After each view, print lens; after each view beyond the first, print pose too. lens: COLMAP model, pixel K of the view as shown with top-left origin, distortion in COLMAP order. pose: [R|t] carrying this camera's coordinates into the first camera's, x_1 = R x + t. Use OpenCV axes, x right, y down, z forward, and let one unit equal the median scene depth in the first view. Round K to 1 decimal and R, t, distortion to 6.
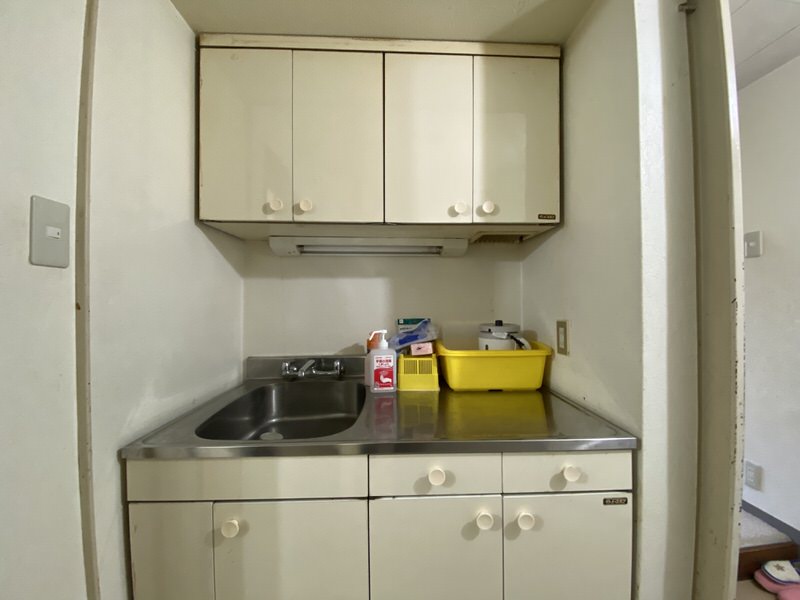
lens RADIAL K [[325.3, 0, 399.8], [0, 325.3, 296.9], [0, 0, 1]] dist [0.035511, -0.025855]
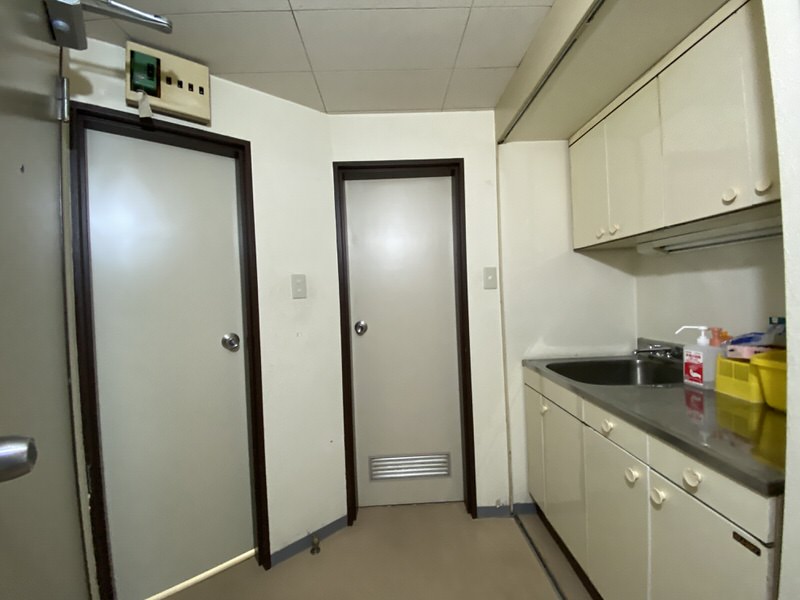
lens RADIAL K [[325.3, 0, 399.8], [0, 325.3, 296.9], [0, 0, 1]] dist [0.035511, -0.025855]
pose [[-0.014737, 0.008754, -0.999853, 0.999459], [0.050906, 0.998671, 0.007994, -0.044263], [0.998595, -0.050781, -0.015163, 0.102384]]
